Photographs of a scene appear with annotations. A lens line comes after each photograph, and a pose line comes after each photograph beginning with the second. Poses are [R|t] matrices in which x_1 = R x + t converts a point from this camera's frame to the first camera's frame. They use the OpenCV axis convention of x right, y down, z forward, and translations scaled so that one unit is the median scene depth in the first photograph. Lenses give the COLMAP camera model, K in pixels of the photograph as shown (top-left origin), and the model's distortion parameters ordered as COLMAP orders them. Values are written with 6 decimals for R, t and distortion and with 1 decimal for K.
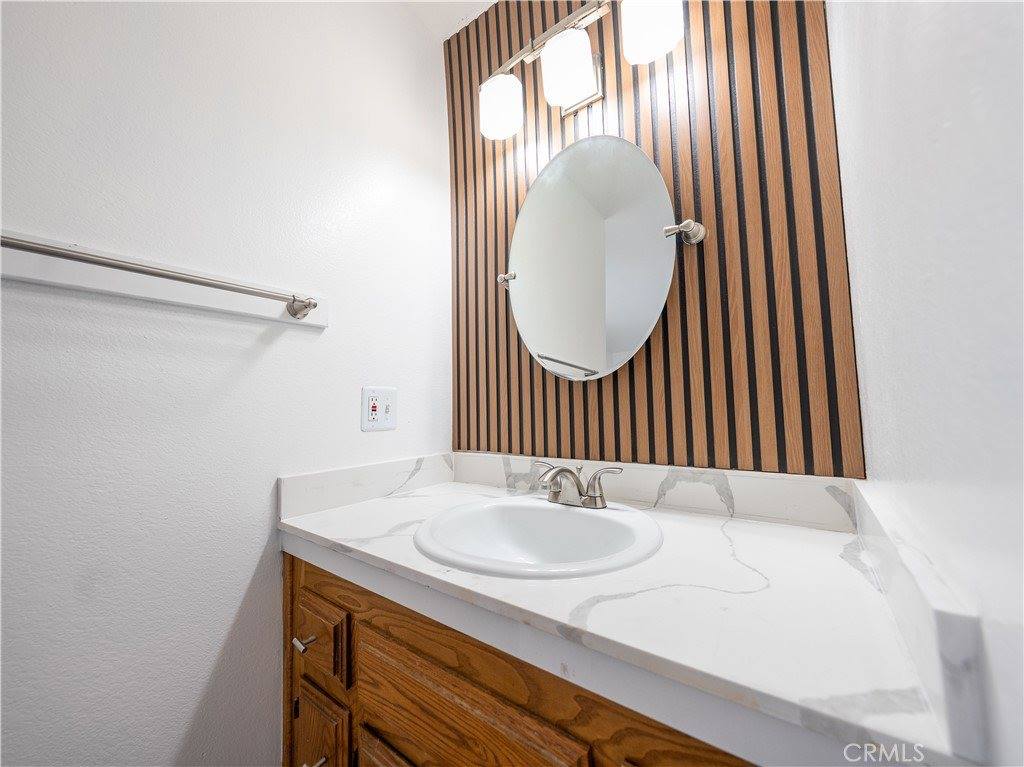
lens RADIAL K [[388.5, 0, 505.2], [0, 388.5, 374.4], [0, 0, 1]] dist [-0.005513, 0.000172]
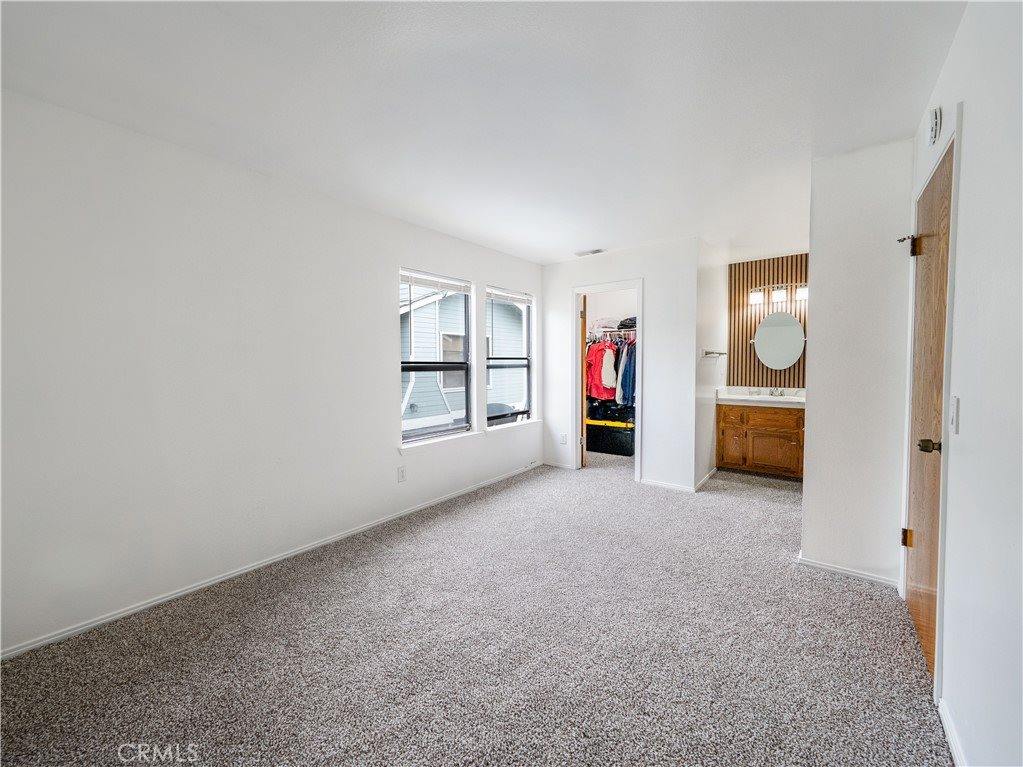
lens RADIAL K [[388.1, 0, 516.3], [0, 388.1, 376.2], [0, 0, 1]] dist [-0.005513, 0.000172]
pose [[0.999155, 0.010261, -0.039794, -2.781153], [-0.005300, 0.992416, 0.122813, -0.462948], [0.040753, -0.122499, 0.991632, -3.754045]]
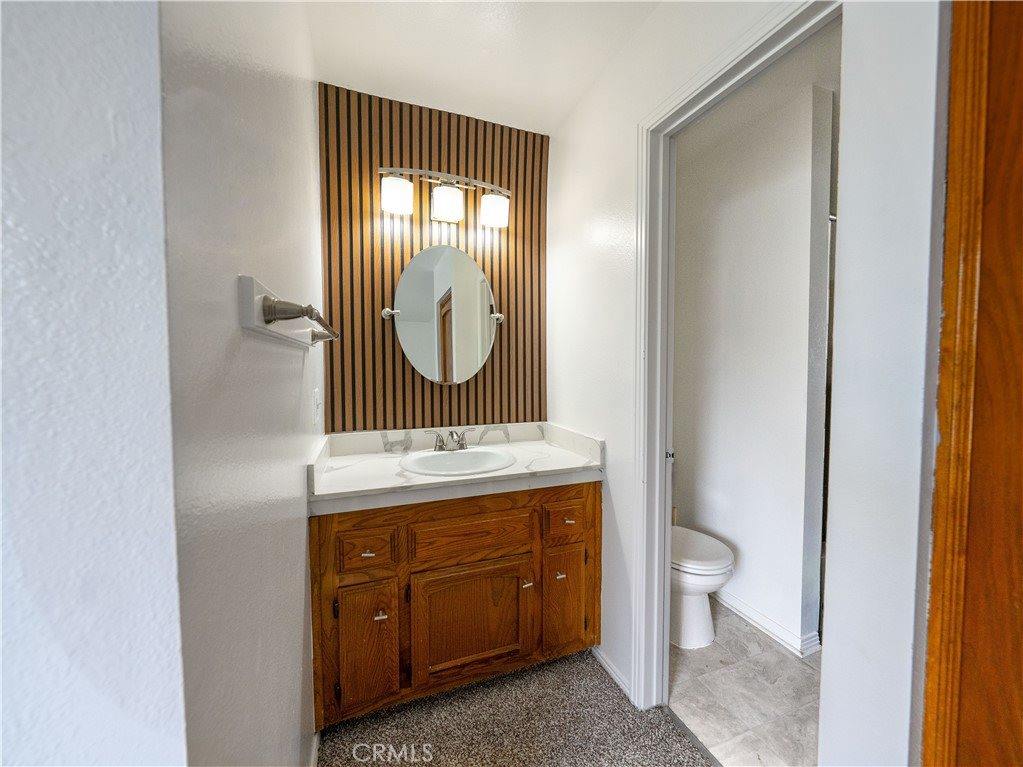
lens RADIAL K [[388.1, 0, 511.8], [0, 388.1, 387.4], [0, 0, 1]] dist [-0.005513, 0.000172]
pose [[0.541757, -0.021475, 0.840261, -1.247014], [-0.078791, 0.993974, 0.076204, -0.139901], [-0.836834, -0.107489, 0.536800, -0.245198]]
